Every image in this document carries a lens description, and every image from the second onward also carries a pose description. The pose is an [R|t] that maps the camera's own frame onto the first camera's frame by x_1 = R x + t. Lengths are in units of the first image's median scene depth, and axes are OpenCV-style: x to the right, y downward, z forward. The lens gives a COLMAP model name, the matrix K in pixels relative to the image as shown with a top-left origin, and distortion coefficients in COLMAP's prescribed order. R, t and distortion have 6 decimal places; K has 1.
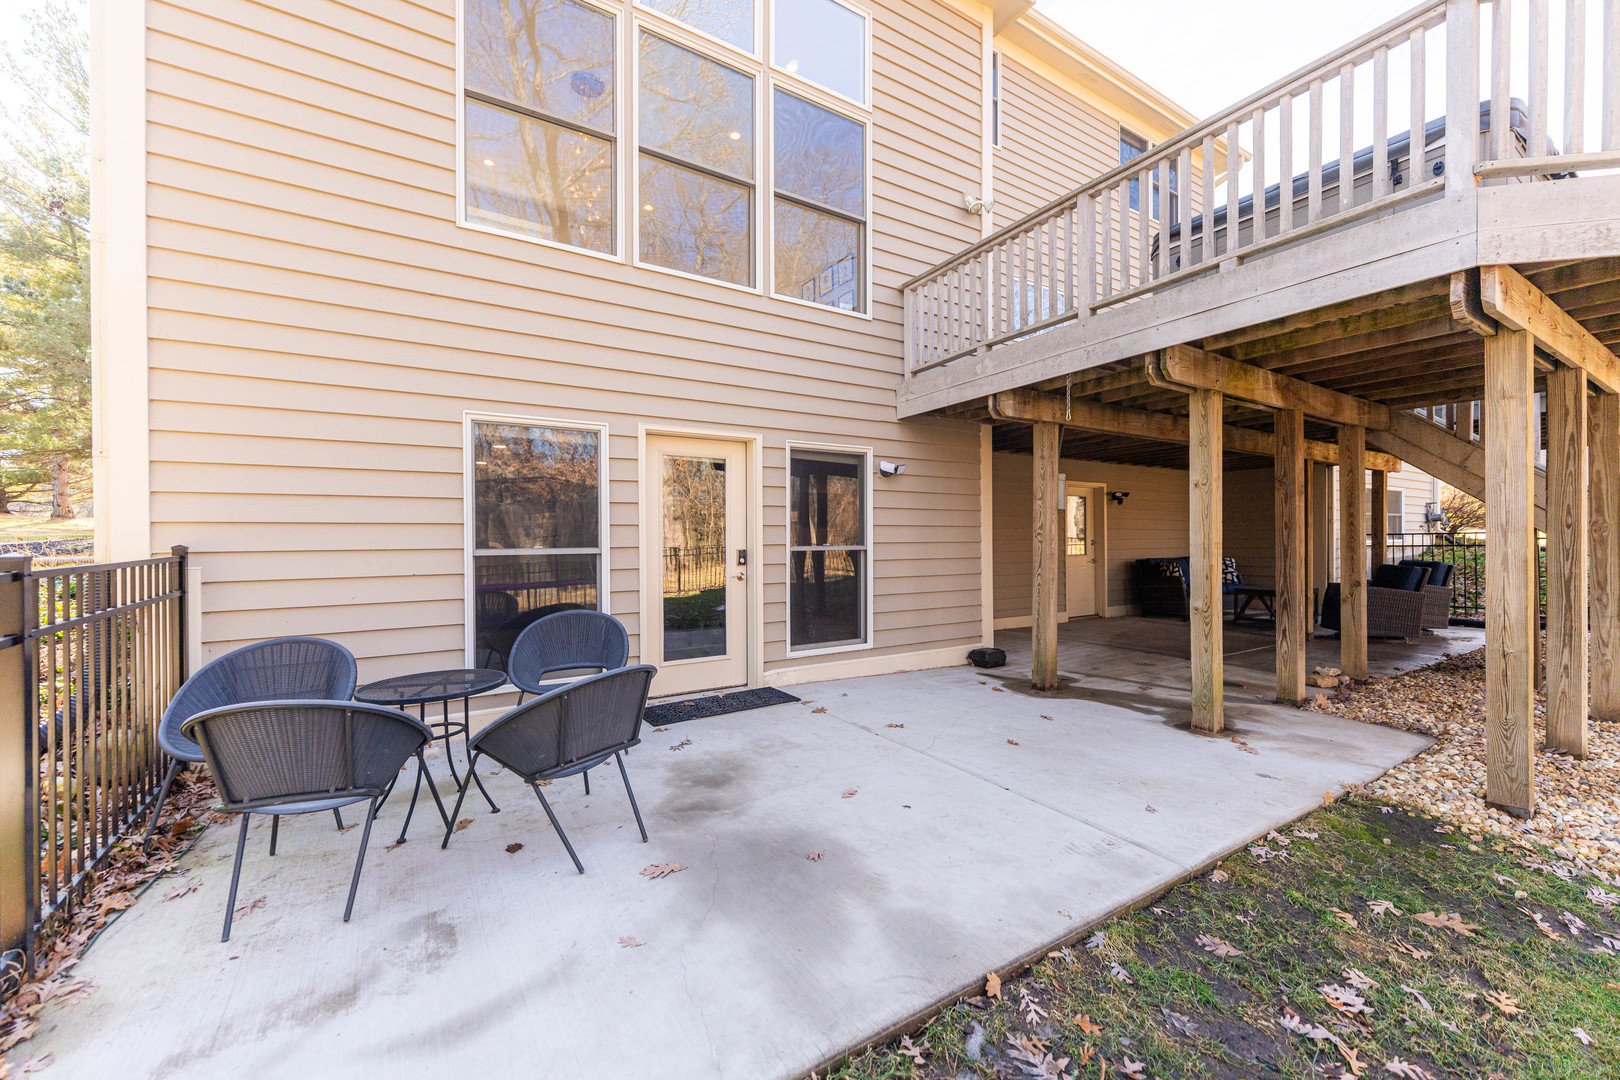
lens RADIAL K [[658.6, 0, 797.6], [0, 658.6, 535.6], [0, 0, 1]] dist [0.001370, -0.000012]
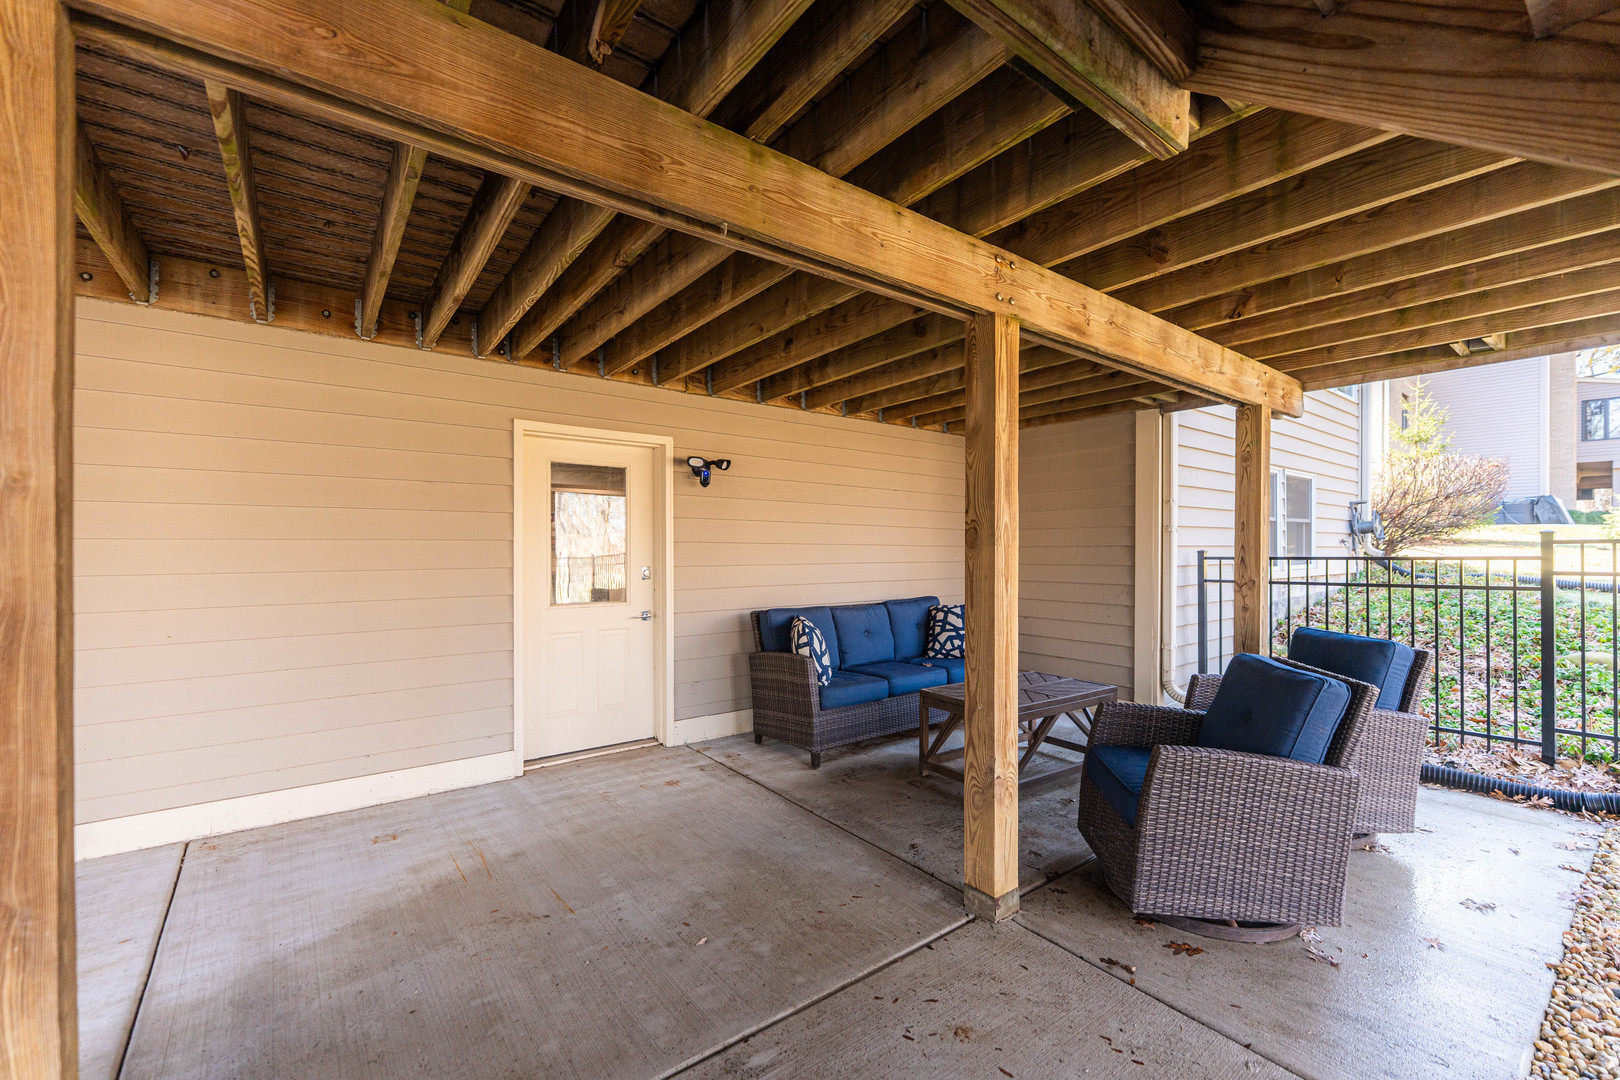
lens RADIAL K [[658.6, 0, 821.0], [0, 658.6, 546.7], [0, 0, 1]] dist [0.001370, -0.000012]
pose [[0.996020, 0.003817, 0.089051, 0.527842], [-0.003454, 0.999985, -0.004230, -0.005616], [-0.089066, 0.003906, 0.996018, 0.559924]]
